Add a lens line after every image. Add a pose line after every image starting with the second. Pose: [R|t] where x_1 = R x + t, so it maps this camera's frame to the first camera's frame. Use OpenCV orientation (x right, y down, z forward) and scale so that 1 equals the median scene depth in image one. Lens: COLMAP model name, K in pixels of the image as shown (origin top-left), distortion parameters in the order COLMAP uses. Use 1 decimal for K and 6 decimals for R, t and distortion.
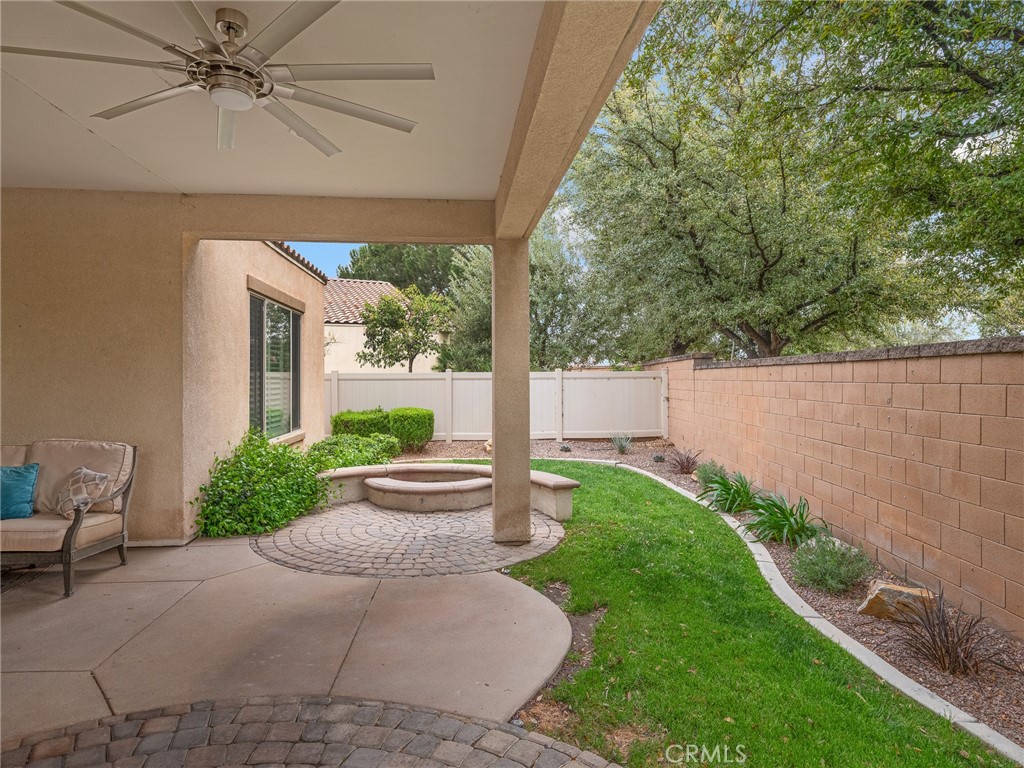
lens RADIAL K [[607.4, 0, 512.0], [0, 607.4, 384.0], [0, 0, 1]] dist [-0.000057, 0.000840]
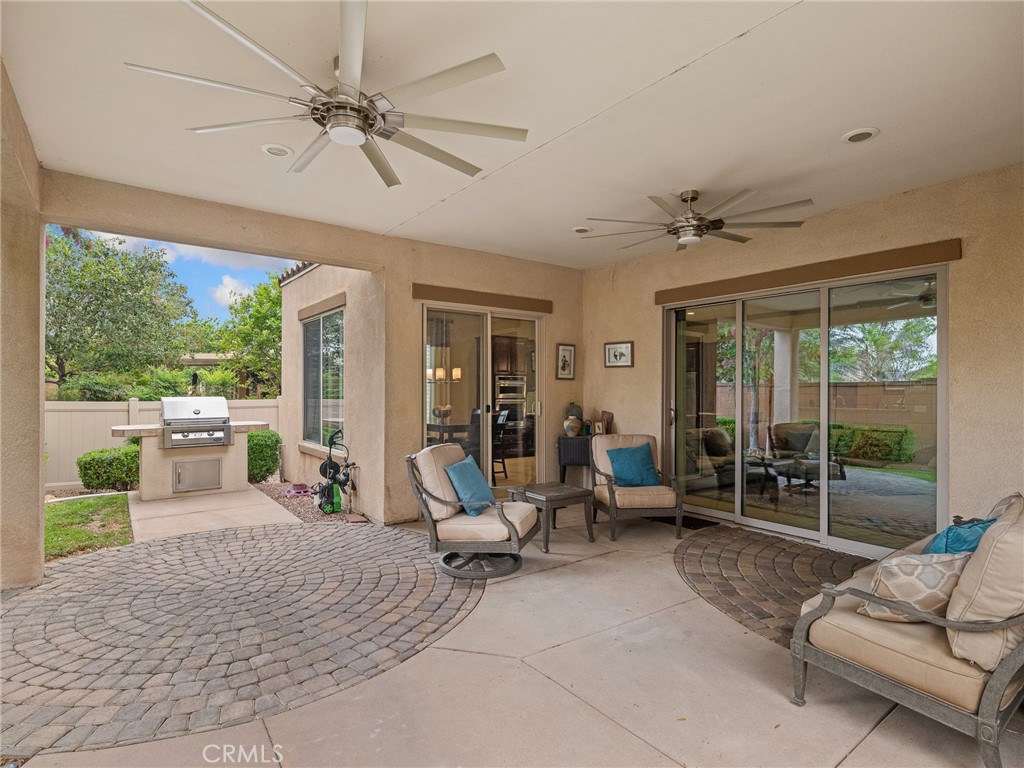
lens RADIAL K [[535.2, 0, 514.8], [0, 535.2, 388.7], [0, 0, 1]] dist [-0.001540, -0.000472]
pose [[-0.851143, -0.001786, -0.524931, -0.090889], [-0.006917, 0.999946, 0.007813, -0.006059], [0.524888, 0.010282, -0.851109, 0.874188]]
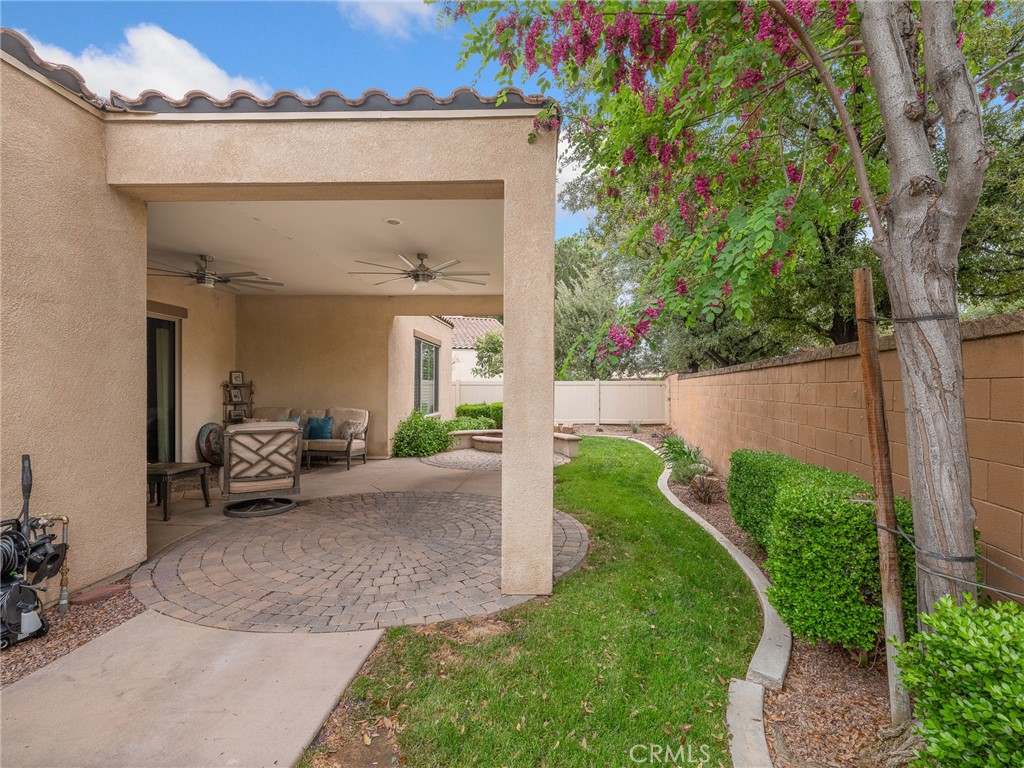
lens RADIAL K [[482.3, 0, 537.5], [0, 482.3, 389.4], [0, 0, 1]] dist [-0.000656, -0.000149]
pose [[0.992413, 0.006936, -0.122756, 0.162643], [-0.007757, 0.999951, -0.006217, 0.021879], [0.122707, 0.007122, 0.992417, -0.531415]]
